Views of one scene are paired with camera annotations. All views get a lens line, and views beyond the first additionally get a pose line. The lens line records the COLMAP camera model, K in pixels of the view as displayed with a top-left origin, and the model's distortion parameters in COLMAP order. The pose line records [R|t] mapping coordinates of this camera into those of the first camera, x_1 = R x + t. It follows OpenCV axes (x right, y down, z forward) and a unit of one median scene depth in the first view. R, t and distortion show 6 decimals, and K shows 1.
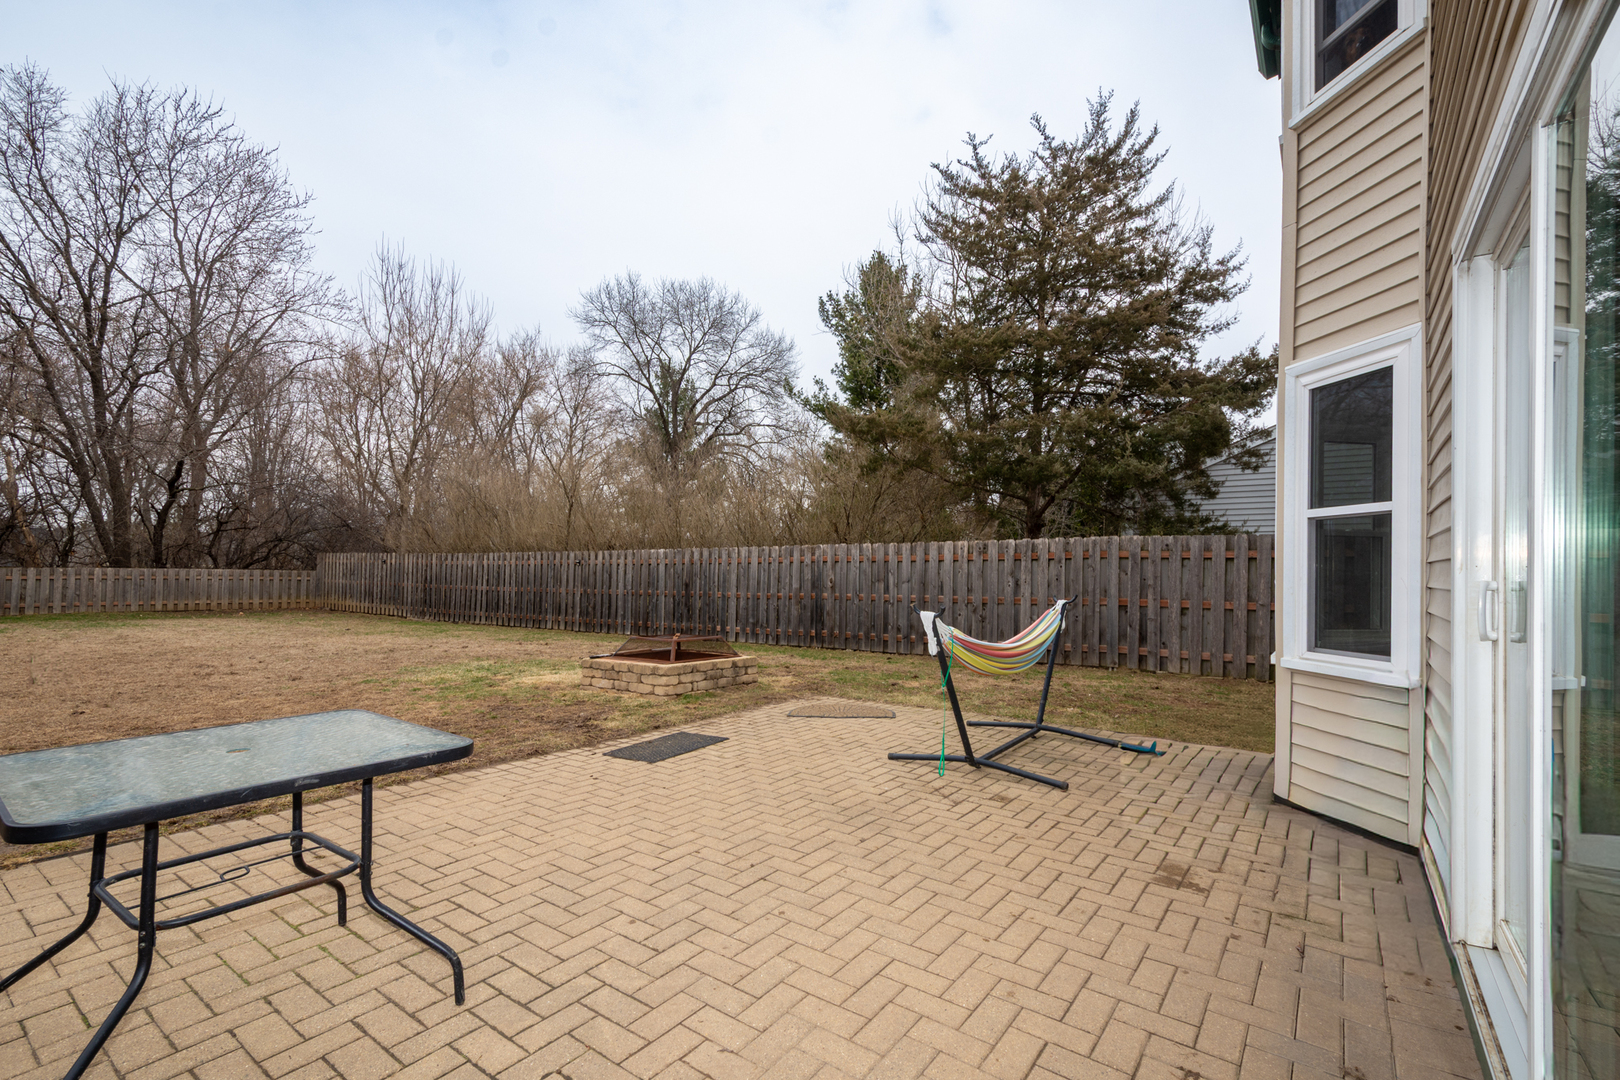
lens RADIAL K [[709.6, 0, 810.0], [0, 709.6, 540.0], [0, 0, 1]] dist [0.004423, 0.000451]
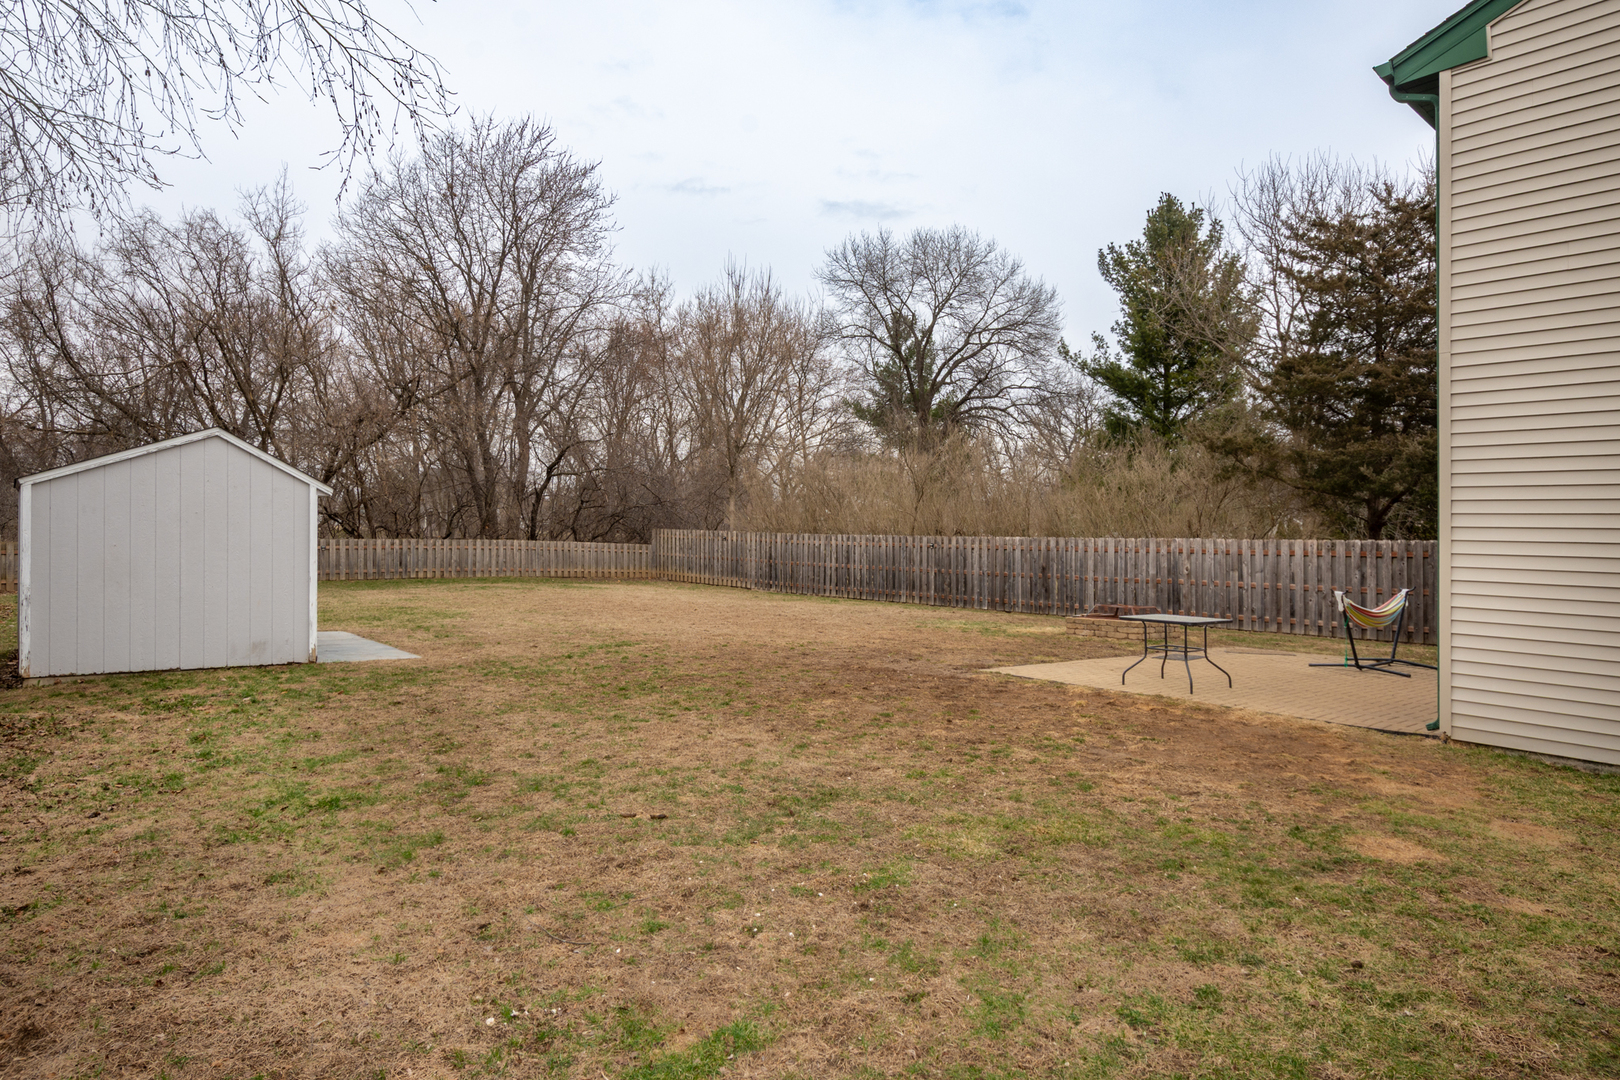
lens RADIAL K [[926.0, 0, 784.2], [0, 926.0, 477.3], [0, 0, 1]] dist [0.000632, -0.001804]
pose [[0.969363, 0.002199, -0.245621, -0.171135], [-0.008703, 0.999640, -0.025397, -0.035950], [0.245477, 0.026757, 0.969033, -0.479342]]
